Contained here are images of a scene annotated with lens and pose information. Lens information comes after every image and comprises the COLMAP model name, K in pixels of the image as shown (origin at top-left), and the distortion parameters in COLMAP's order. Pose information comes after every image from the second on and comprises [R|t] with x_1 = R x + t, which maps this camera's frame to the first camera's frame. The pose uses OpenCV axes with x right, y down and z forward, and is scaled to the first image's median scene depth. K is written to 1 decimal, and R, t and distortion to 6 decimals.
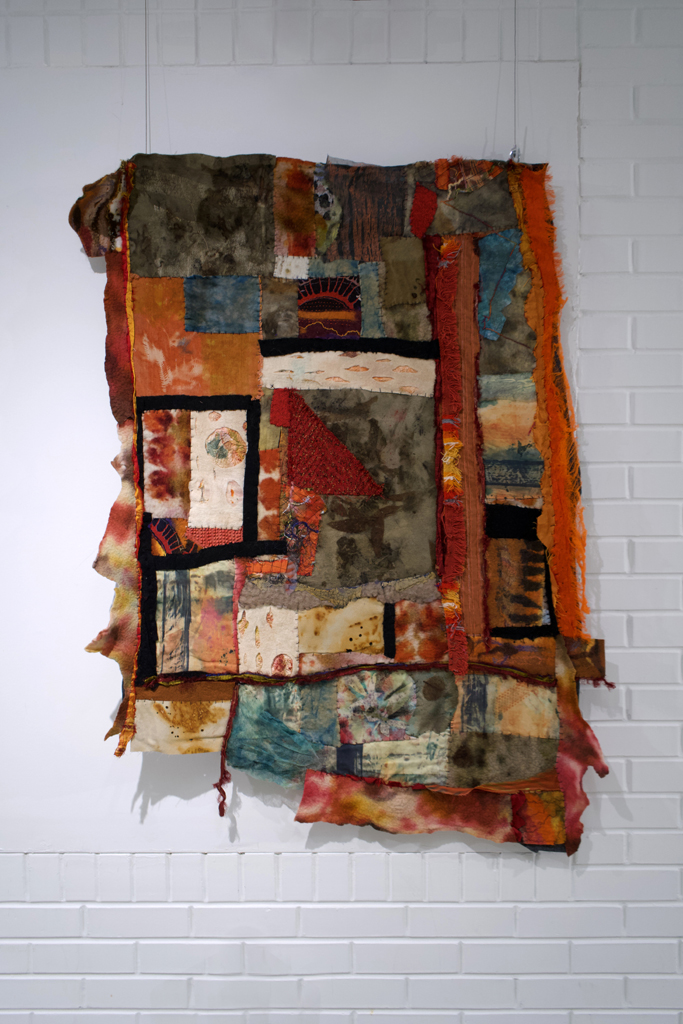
lens RADIAL K [[850.1, 0, 341.5], [0, 850.1, 512.0], [0, 0, 1]] dist [-0.007284, -0.007766]
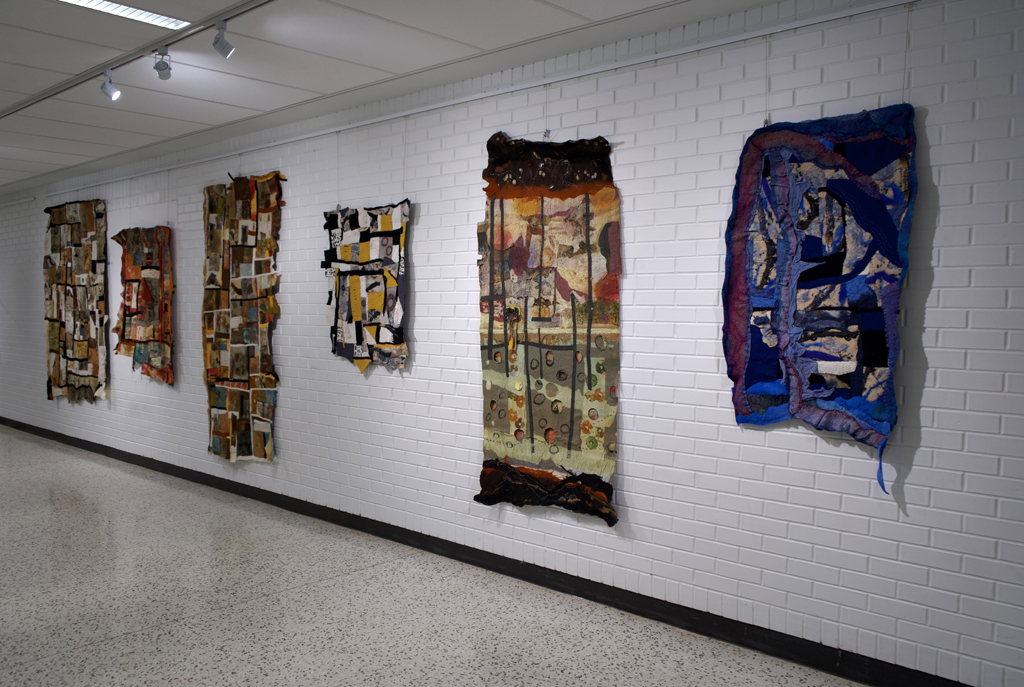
lens RADIAL K [[850.1, 0, 512.0], [0, 850.1, 343.5], [0, 0, 1]] dist [-0.007284, -0.007766]
pose [[0.747187, 0.041627, -0.663309, 4.386896], [-0.041413, 0.999013, 0.016046, 0.051457], [0.663323, 0.015480, 0.748173, -1.061425]]
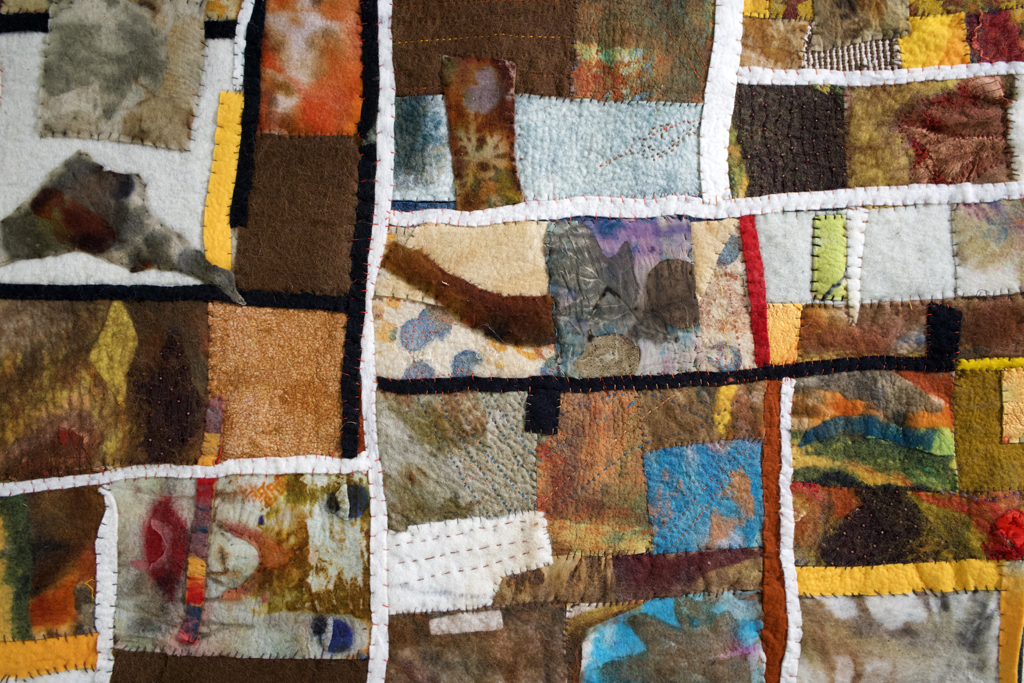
lens RADIAL K [[850.1, 0, 512.0], [0, 850.1, 341.5], [0, 0, 1]] dist [-0.007284, -0.007766]
pose [[0.998849, 0.010869, 0.046708, 0.879434], [-0.008775, 0.998957, -0.044816, -0.035592], [-0.047147, 0.044355, 0.997903, 0.509927]]
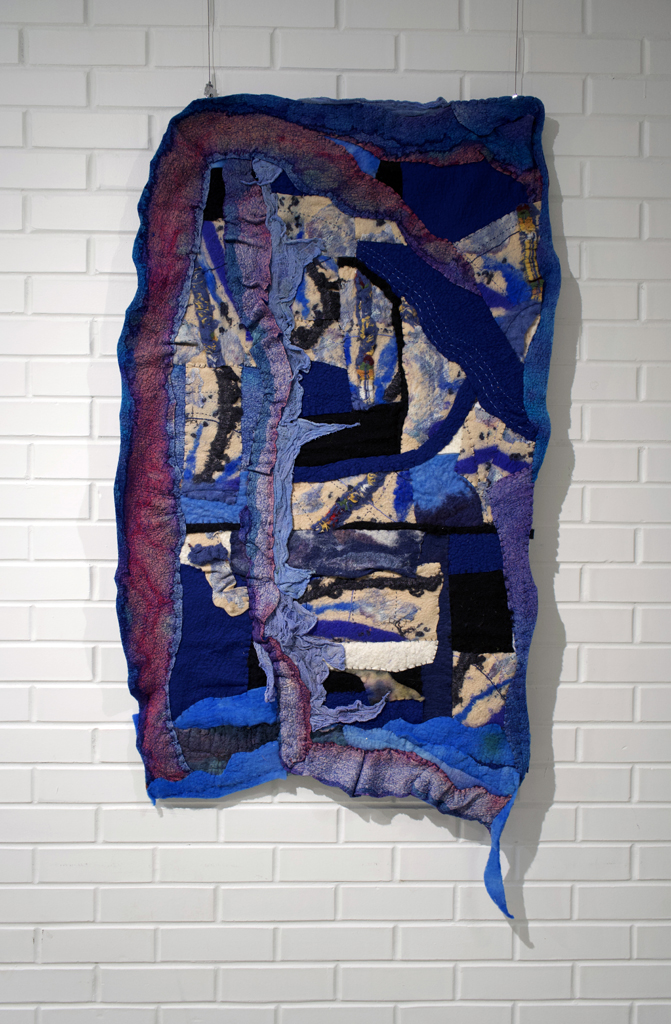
lens RADIAL K [[877.3, 0, 335.5], [0, 877.3, 512.0], [0, 0, 1]] dist [-0.007746, -0.000824]
pose [[0.999273, 0.011189, 0.036437, 3.530843], [-0.010489, 0.999758, -0.019339, -0.027550], [-0.036645, 0.018943, 0.999149, 0.012621]]
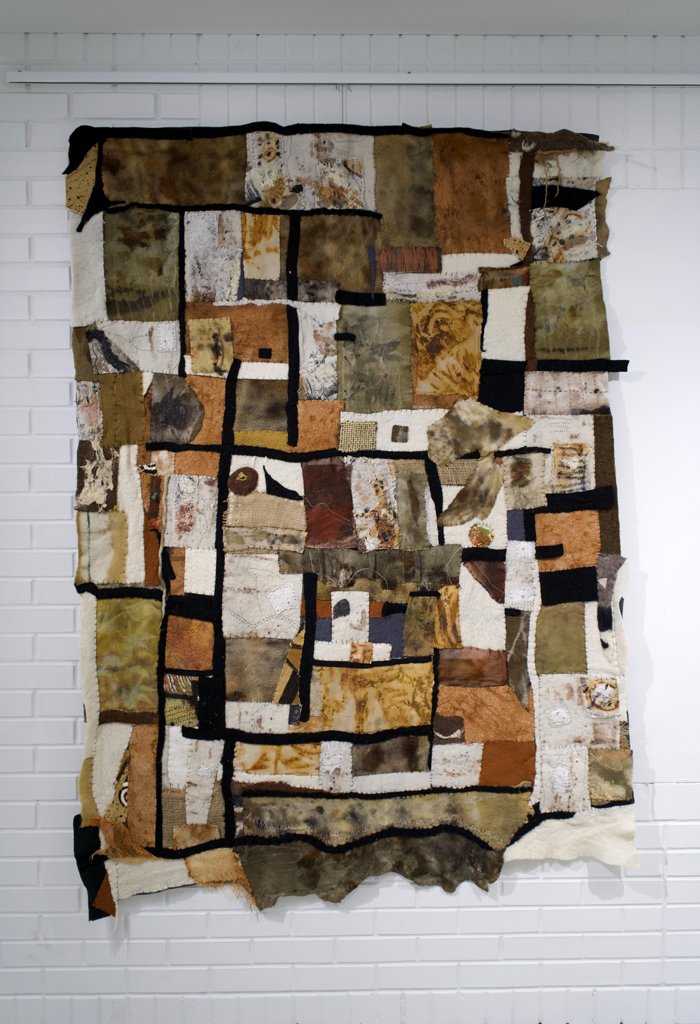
lens RADIAL K [[879.3, 0, 350.3], [0, 879.3, 531.0], [0, 0, 1]] dist [-0.008166, -0.005587]
pose [[0.999564, 0.000640, 0.029504, -1.005426], [-0.000350, 0.999952, -0.009842, 0.027951], [-0.029508, 0.009827, 0.999516, -0.358038]]
